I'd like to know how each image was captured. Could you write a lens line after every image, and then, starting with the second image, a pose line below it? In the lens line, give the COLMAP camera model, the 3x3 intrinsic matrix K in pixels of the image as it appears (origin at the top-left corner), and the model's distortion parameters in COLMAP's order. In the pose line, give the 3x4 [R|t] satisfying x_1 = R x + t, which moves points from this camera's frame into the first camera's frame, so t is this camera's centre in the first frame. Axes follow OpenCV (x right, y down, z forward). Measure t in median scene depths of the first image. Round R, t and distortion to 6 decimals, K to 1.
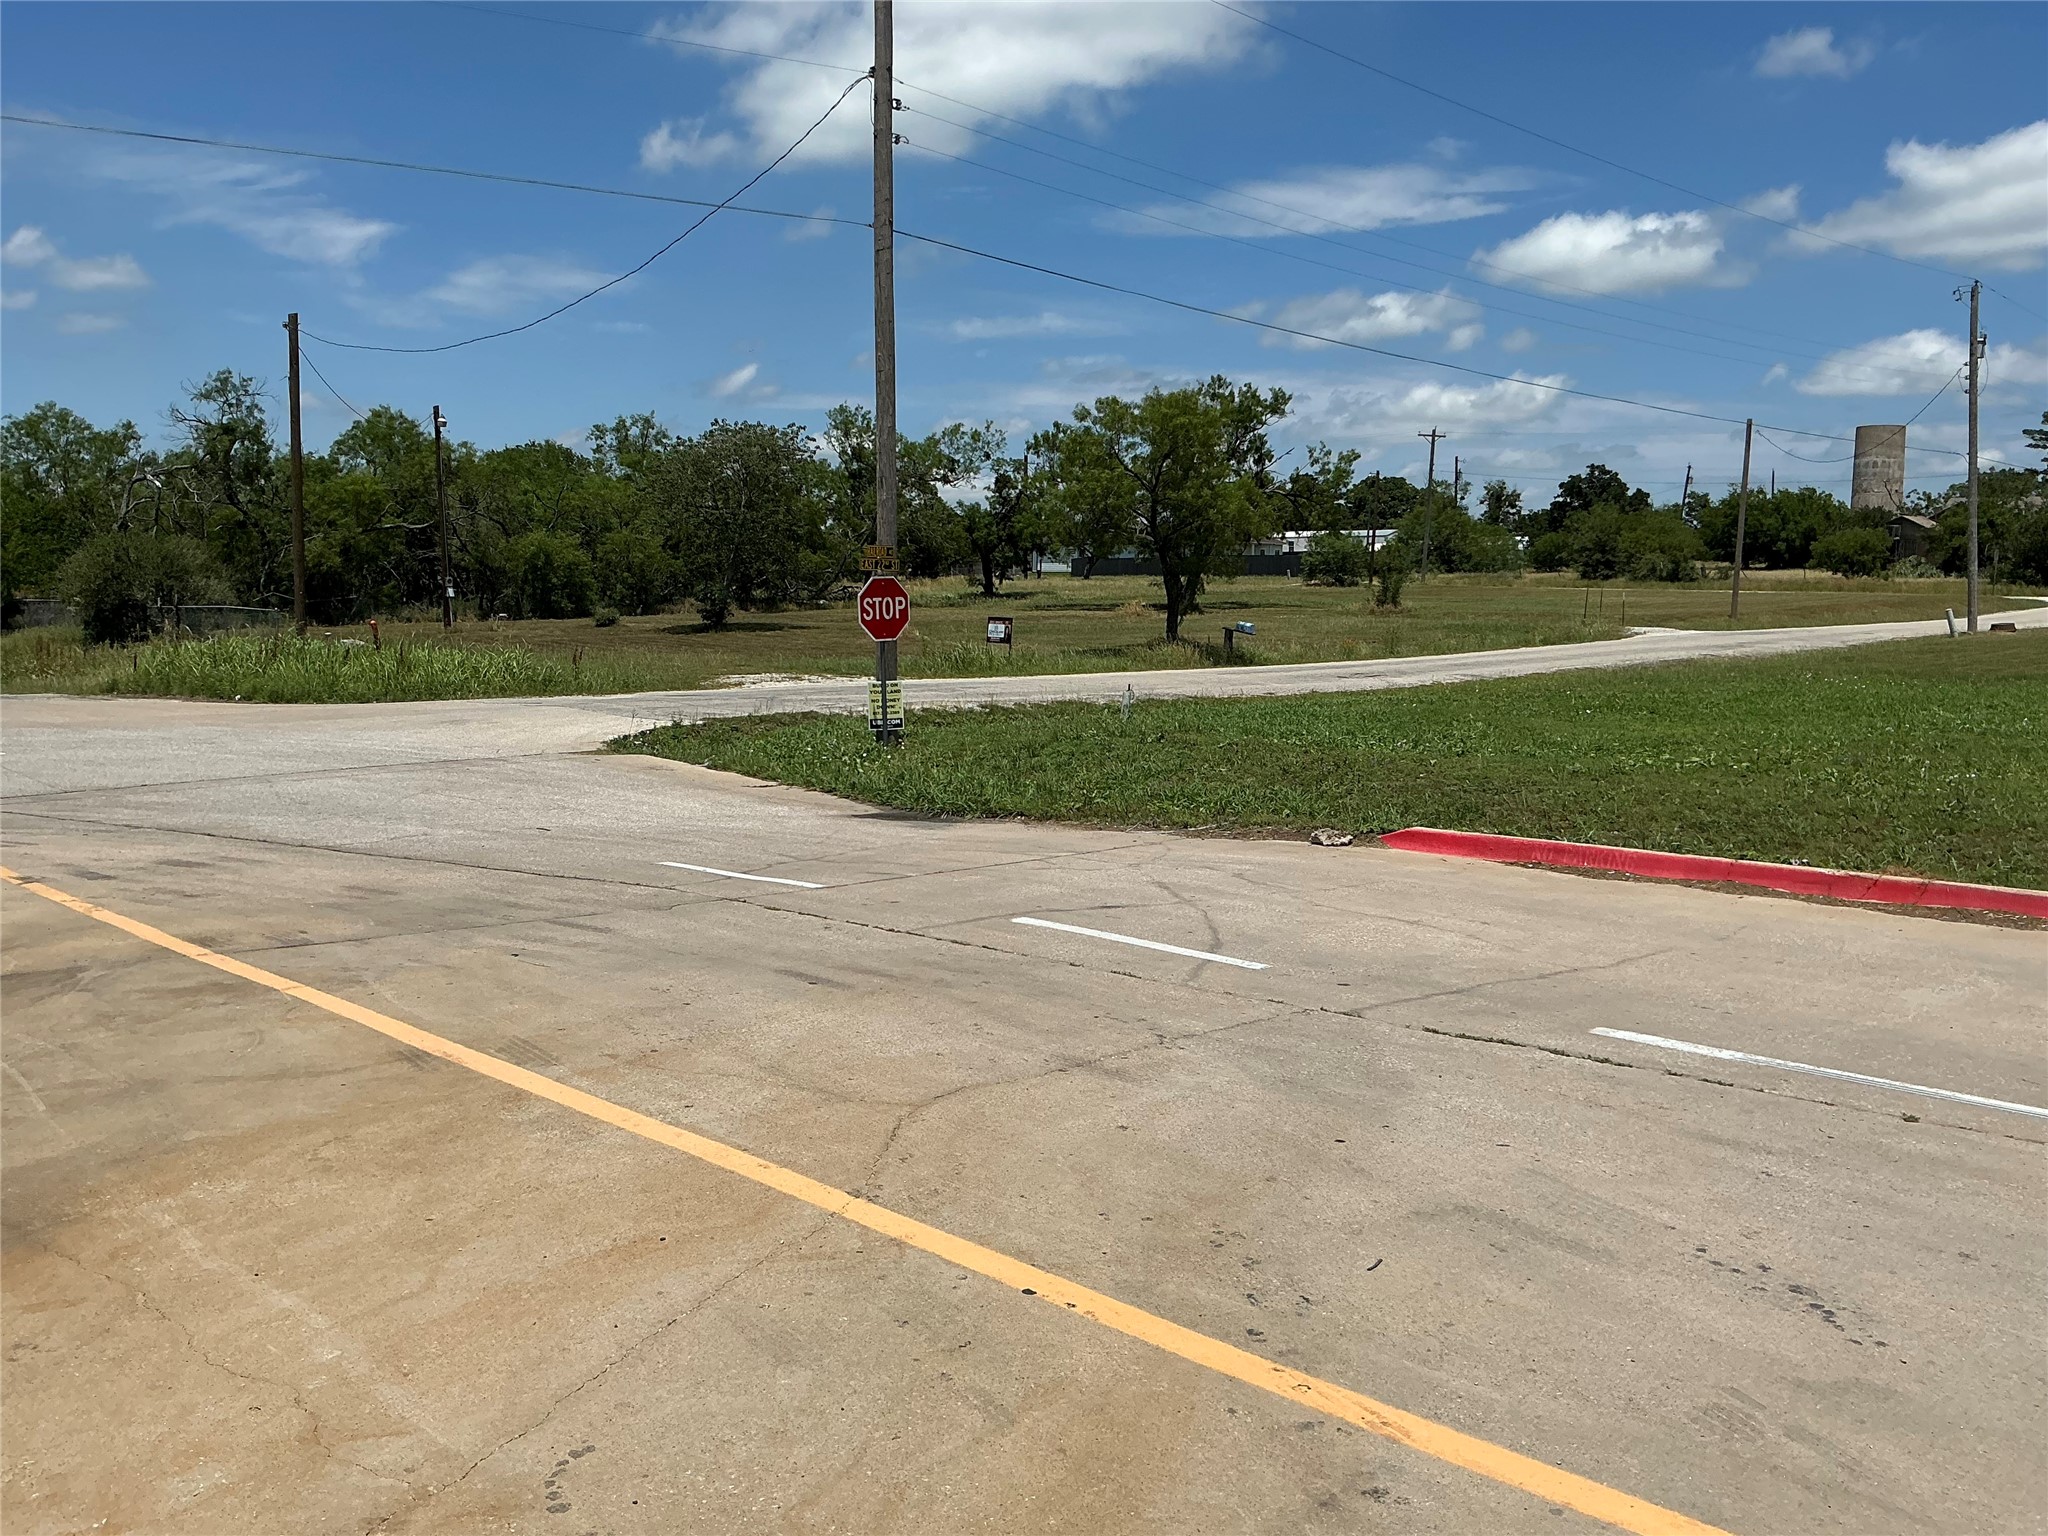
lens RADIAL K [[1694.8, 0, 1024.0], [0, 1694.8, 768.0], [0, 0, 1]] dist [0.152768, -0.327527]
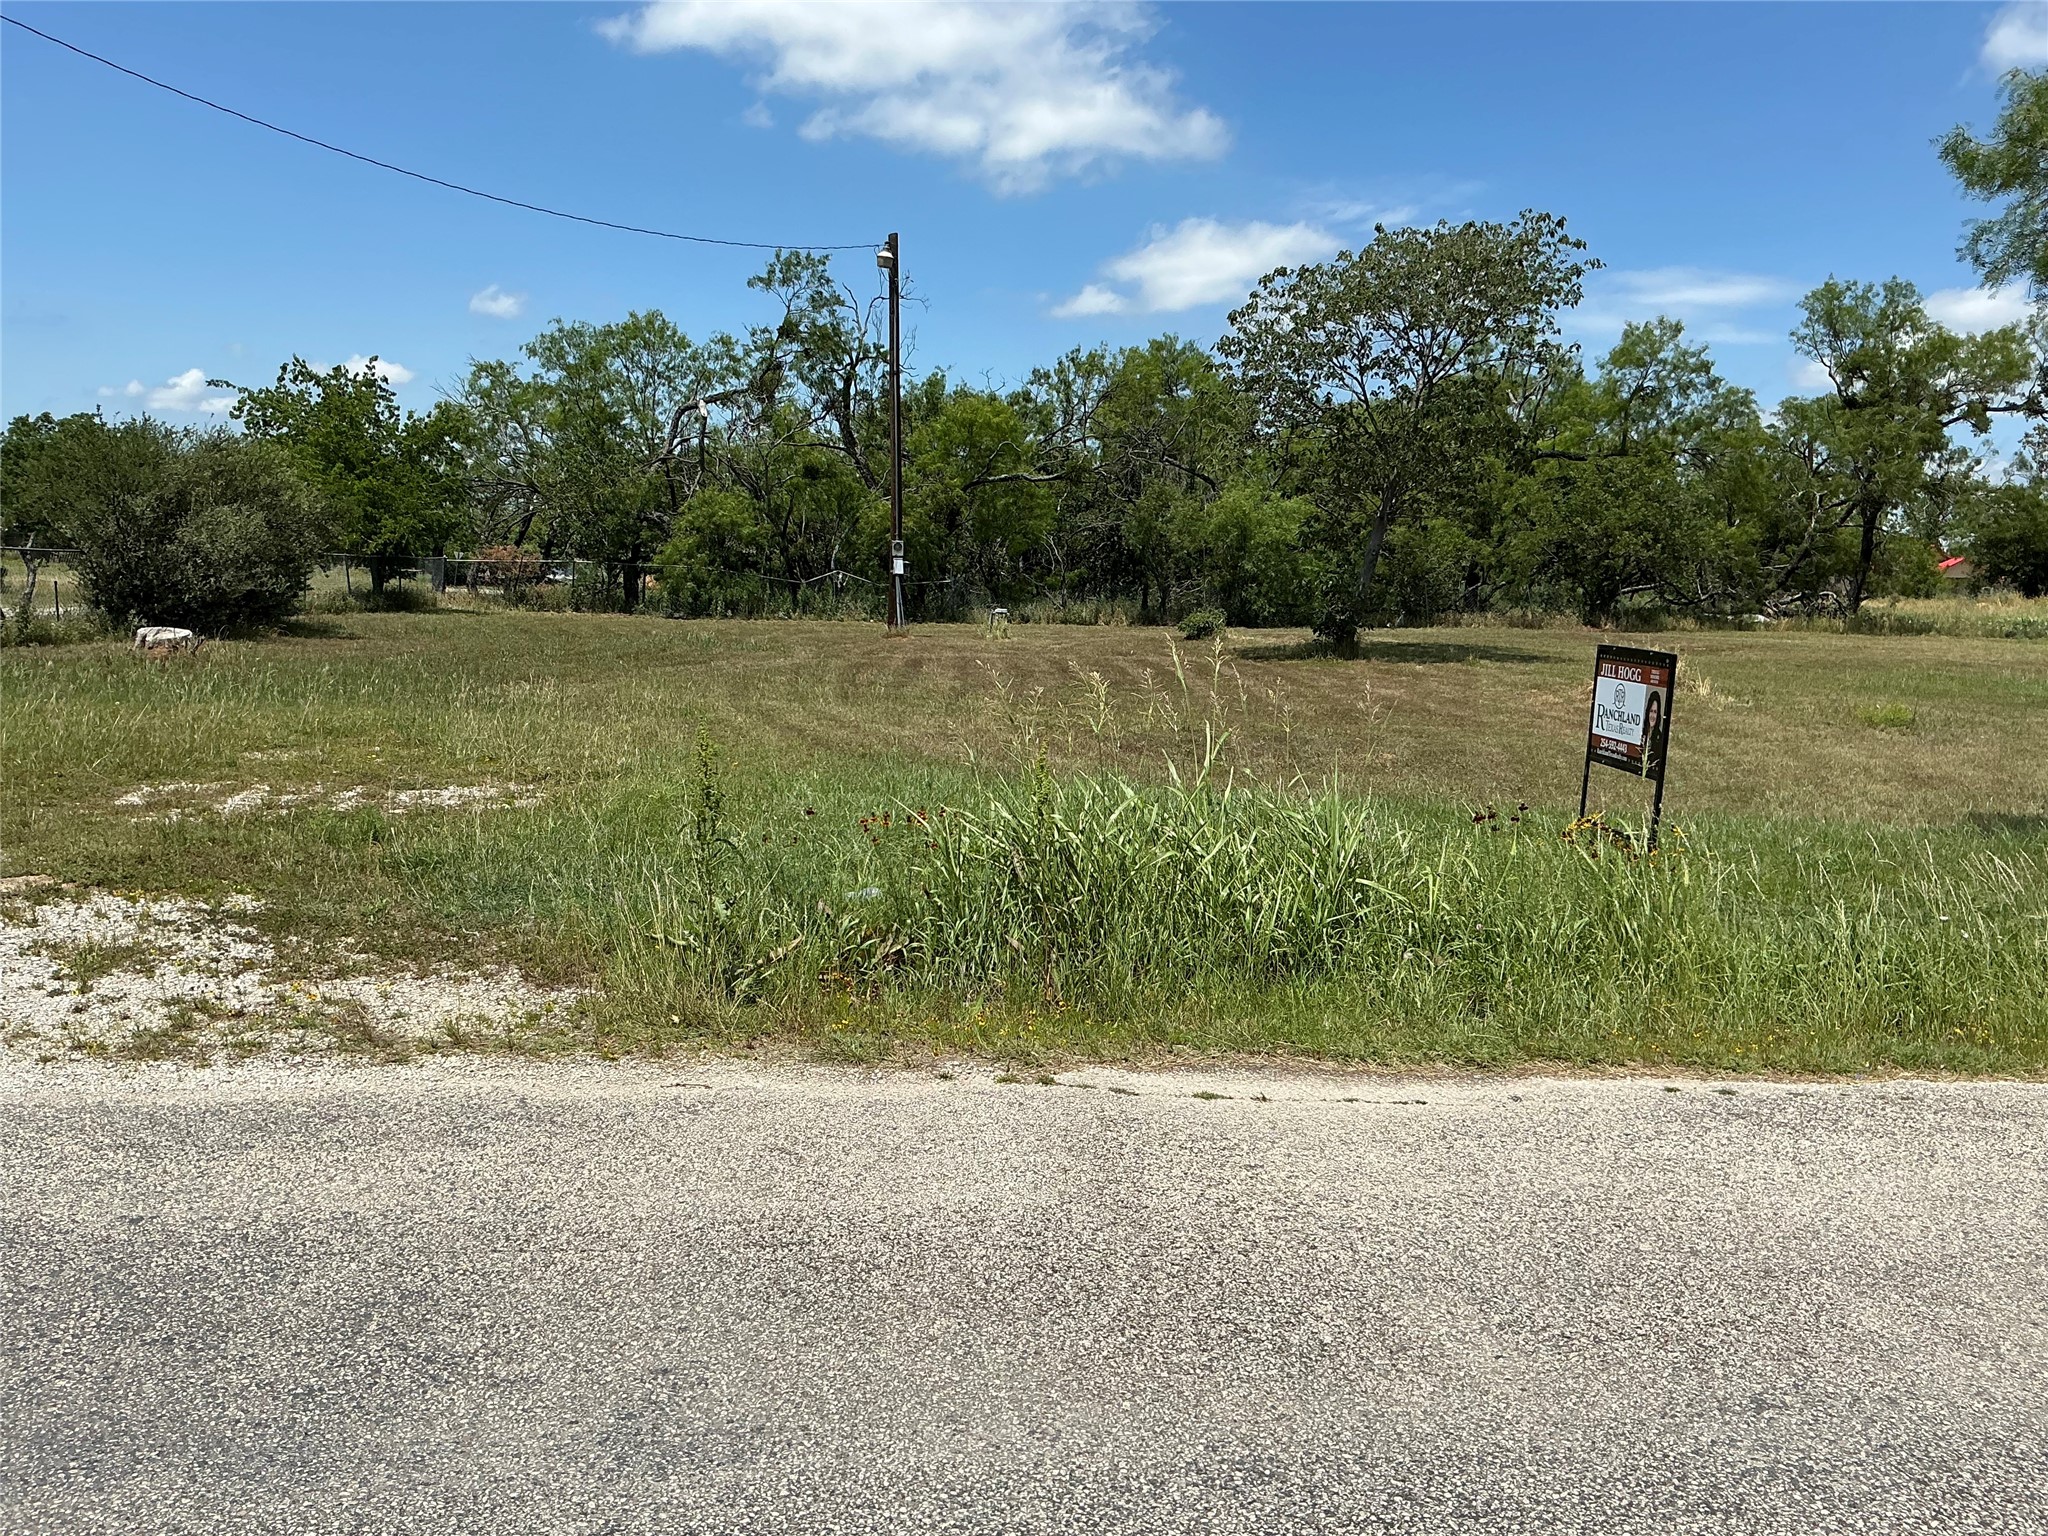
lens RADIAL K [[1694.8, 0, 1024.0], [0, 1694.8, 768.0], [0, 0, 1]] dist [0.152768, -0.327527]
pose [[0.802766, 0.092333, -0.589102, 0.029257], [-0.099025, 0.994864, 0.020989, -0.039740], [0.588014, 0.041486, 0.807786, 0.437975]]
